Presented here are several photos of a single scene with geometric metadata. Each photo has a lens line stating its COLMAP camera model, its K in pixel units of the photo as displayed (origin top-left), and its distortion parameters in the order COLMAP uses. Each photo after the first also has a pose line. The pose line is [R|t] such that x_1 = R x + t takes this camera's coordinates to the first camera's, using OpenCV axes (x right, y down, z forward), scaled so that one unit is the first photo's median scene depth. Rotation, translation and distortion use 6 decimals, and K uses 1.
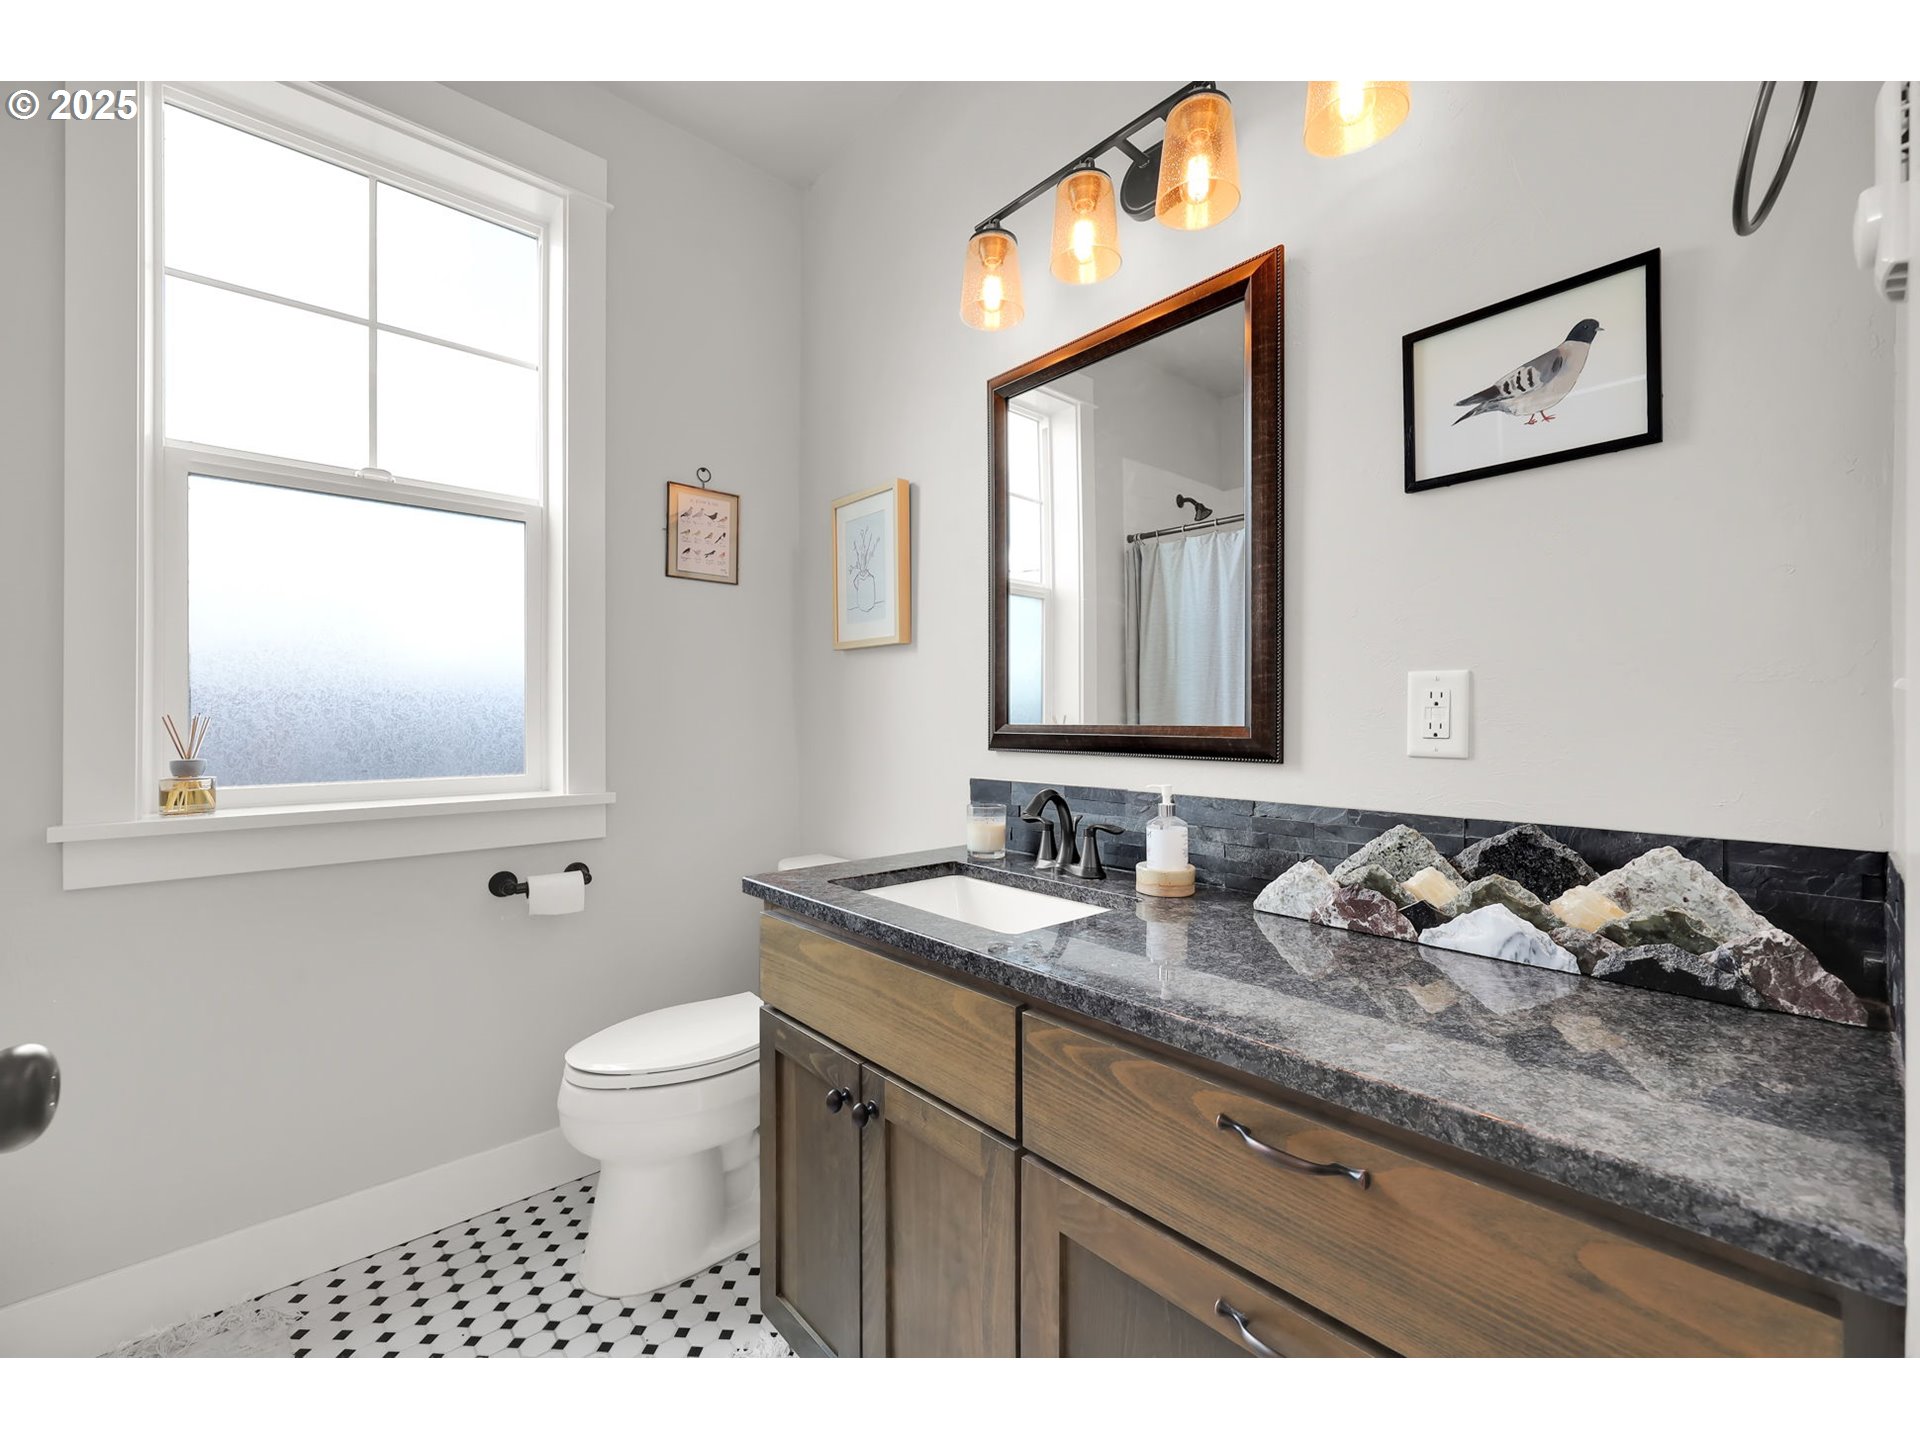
lens RADIAL K [[780.1, 0, 964.0], [0, 780.1, 707.8], [0, 0, 1]] dist [0.007937, -0.000377]
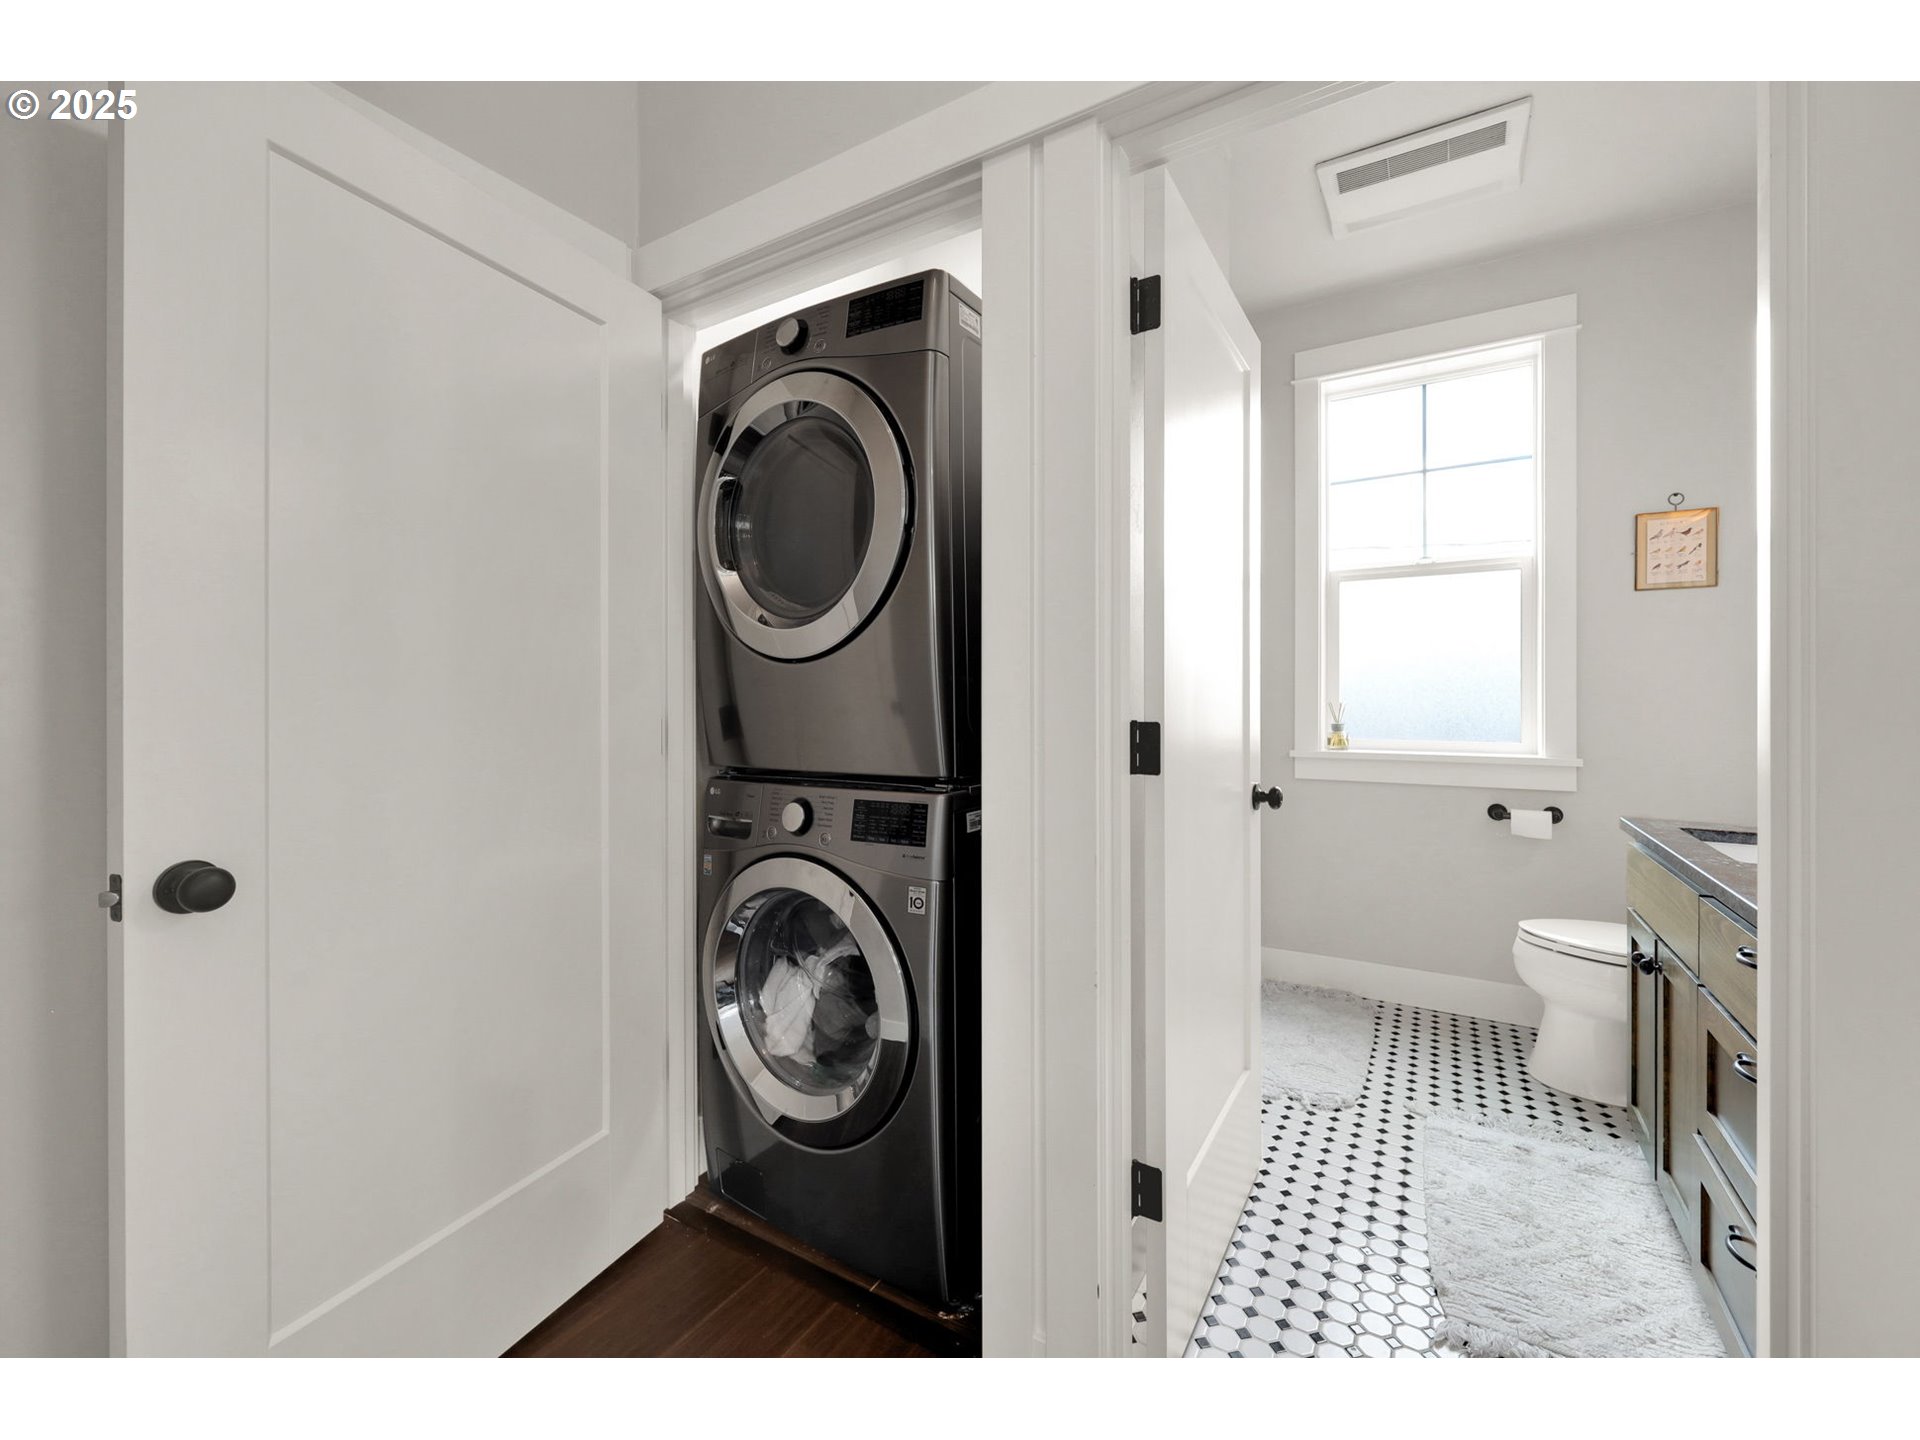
lens RADIAL K [[788.7, 0, 957.5], [0, 788.7, 734.9], [0, 0, 1]] dist [-0.000723, -0.000092]
pose [[0.278732, 0.038008, -0.959616, 0.629668], [0.011473, 0.999013, 0.042901, -0.004505], [0.960300, -0.022968, 0.278021, -0.468375]]
